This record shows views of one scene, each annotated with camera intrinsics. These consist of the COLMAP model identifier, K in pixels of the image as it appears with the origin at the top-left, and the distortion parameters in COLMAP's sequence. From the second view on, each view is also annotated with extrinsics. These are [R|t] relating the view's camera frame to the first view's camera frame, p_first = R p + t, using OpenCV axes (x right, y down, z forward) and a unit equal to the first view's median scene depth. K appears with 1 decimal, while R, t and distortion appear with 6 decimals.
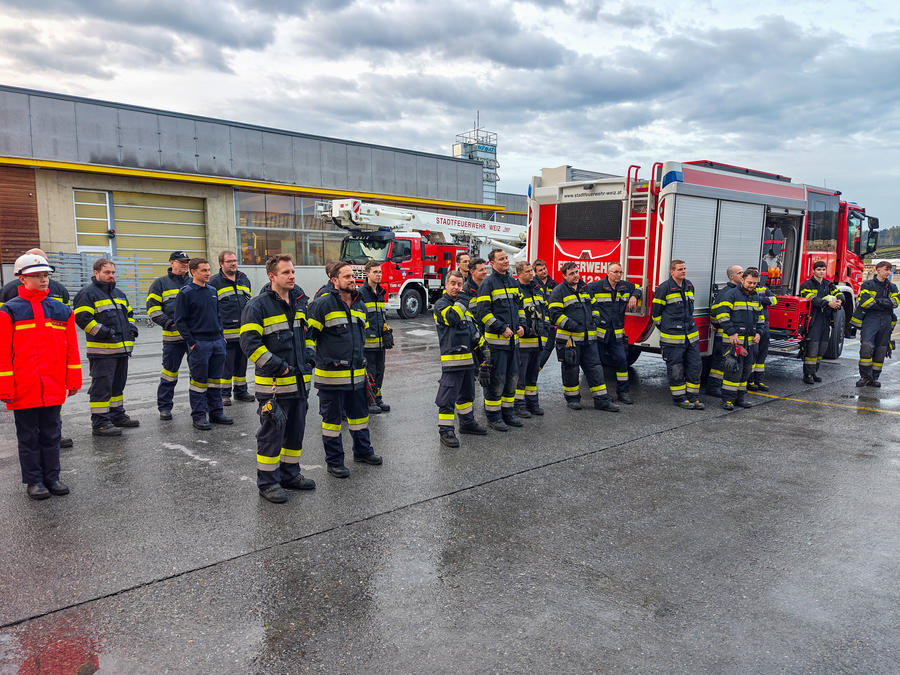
lens RADIAL K [[630.7, 0, 450.1], [0, 630.7, 321.2], [0, 0, 1]] dist [0.052251, -0.039863]
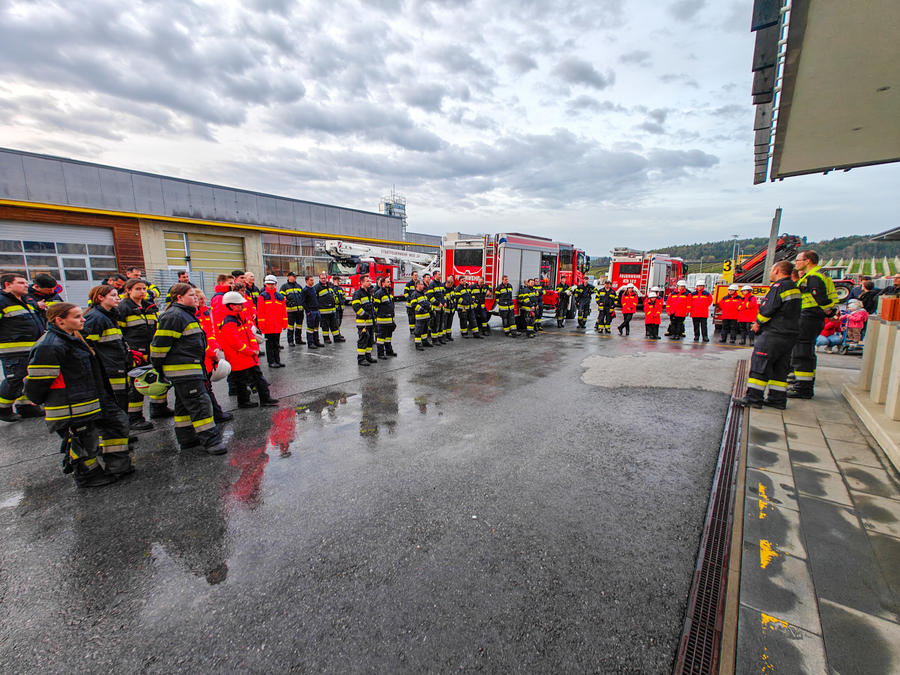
lens RADIAL K [[390.3, 0, 457.2], [0, 390.3, 337.5], [0, 0, 1]] dist [0.023490, 0.000670]
pose [[0.977910, -0.034192, 0.206209, -0.058966], [0.020007, 0.997312, 0.070487, 0.013299], [-0.208065, -0.064805, 0.975966, -0.186402]]
